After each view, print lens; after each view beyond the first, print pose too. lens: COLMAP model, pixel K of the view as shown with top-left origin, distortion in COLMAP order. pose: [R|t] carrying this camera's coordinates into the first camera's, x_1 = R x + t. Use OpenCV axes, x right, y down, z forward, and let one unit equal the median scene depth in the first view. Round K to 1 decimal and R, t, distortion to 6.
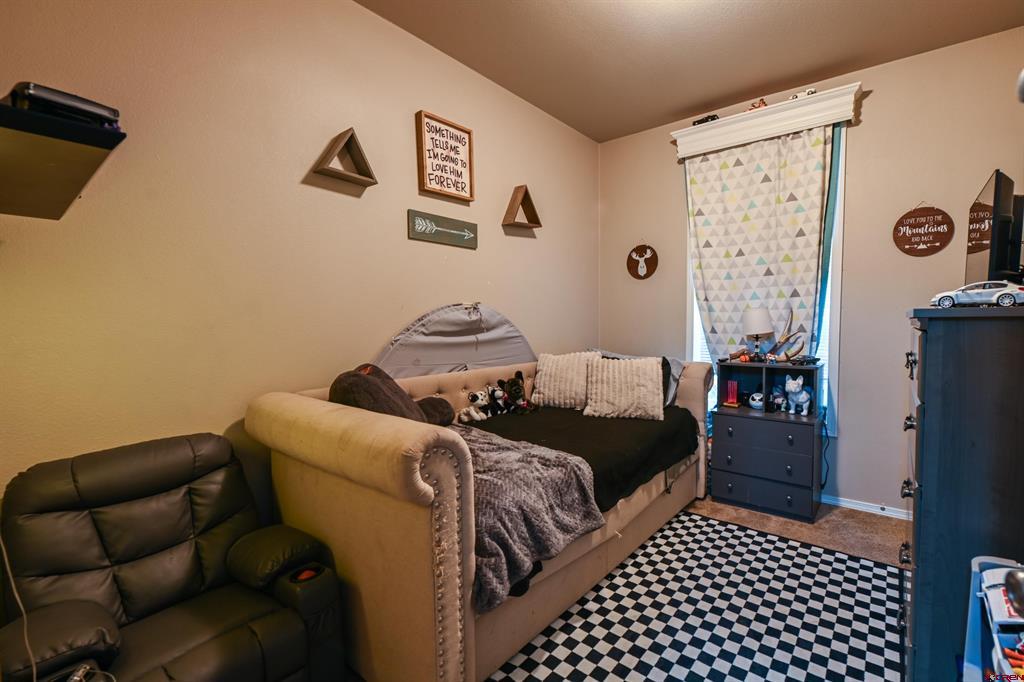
lens RADIAL K [[445.1, 0, 535.5], [0, 445.1, 342.9], [0, 0, 1]] dist [-0.009344, -0.000204]
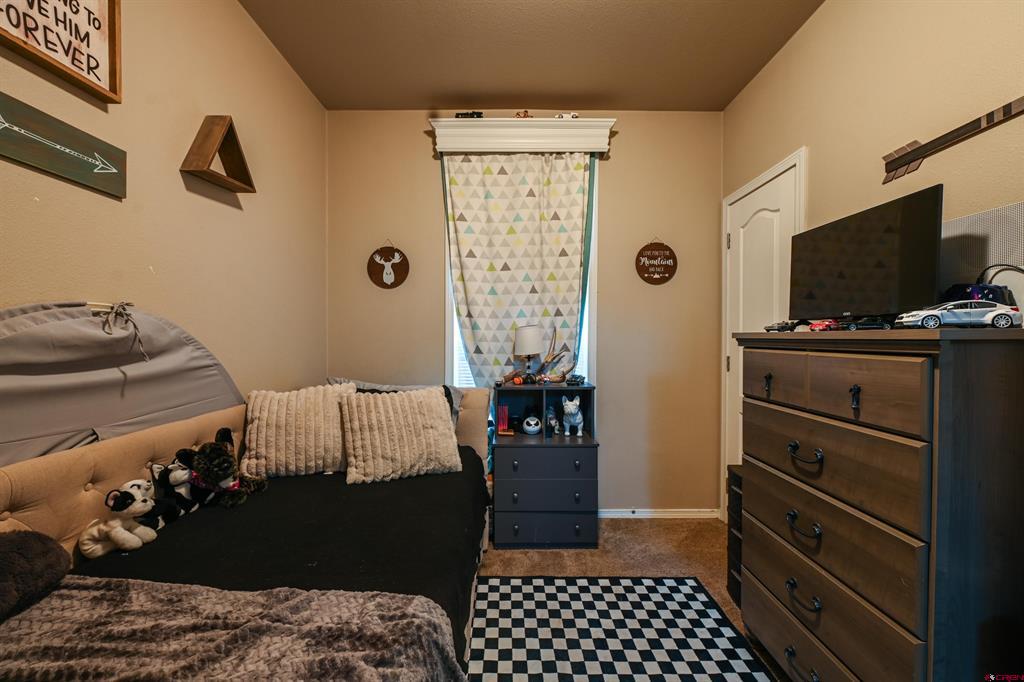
lens RADIAL K [[412.7, 0, 512.0], [0, 412.7, 341.0], [0, 0, 1]] dist [-0.009227, -0.000277]
pose [[0.771914, 0.000140, 0.635727, -0.086180], [0.027004, 0.999090, -0.033008, -0.020013], [-0.635153, 0.042647, 0.771208, 0.357534]]
